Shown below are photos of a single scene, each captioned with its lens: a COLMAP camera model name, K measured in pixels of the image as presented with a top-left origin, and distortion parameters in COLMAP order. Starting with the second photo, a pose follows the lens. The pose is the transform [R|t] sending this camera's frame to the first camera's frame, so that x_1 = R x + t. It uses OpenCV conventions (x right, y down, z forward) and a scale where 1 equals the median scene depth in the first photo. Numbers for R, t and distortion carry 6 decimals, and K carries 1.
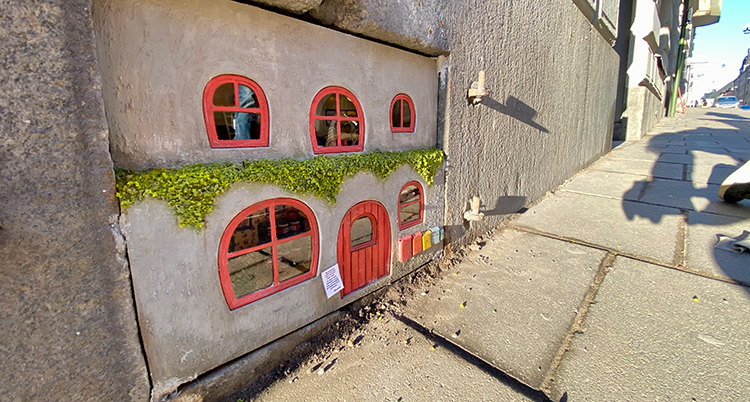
lens RADIAL K [[299.3, 0, 374.6], [0, 299.3, 172.0], [0, 0, 1]] dist [0.024707, -0.022656]
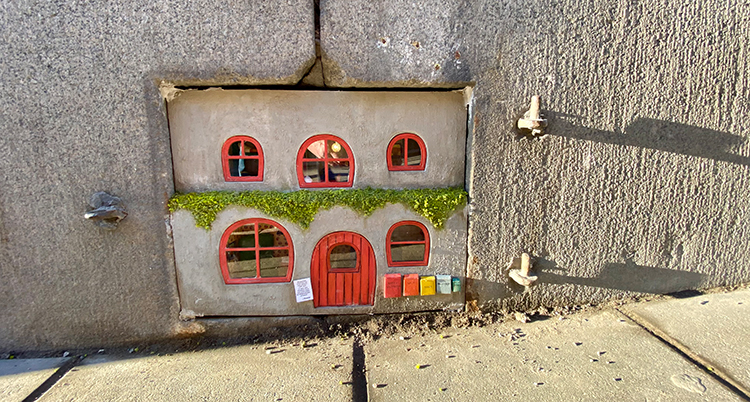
lens RADIAL K [[299.3, 0, 374.6], [0, 299.3, 172.0], [0, 0, 1]] dist [0.024707, -0.022656]
pose [[0.755956, 0.072248, -0.650623, 0.838838], [-0.088016, 0.996084, 0.008343, -0.159889], [0.648678, 0.050958, 0.759355, 0.209384]]
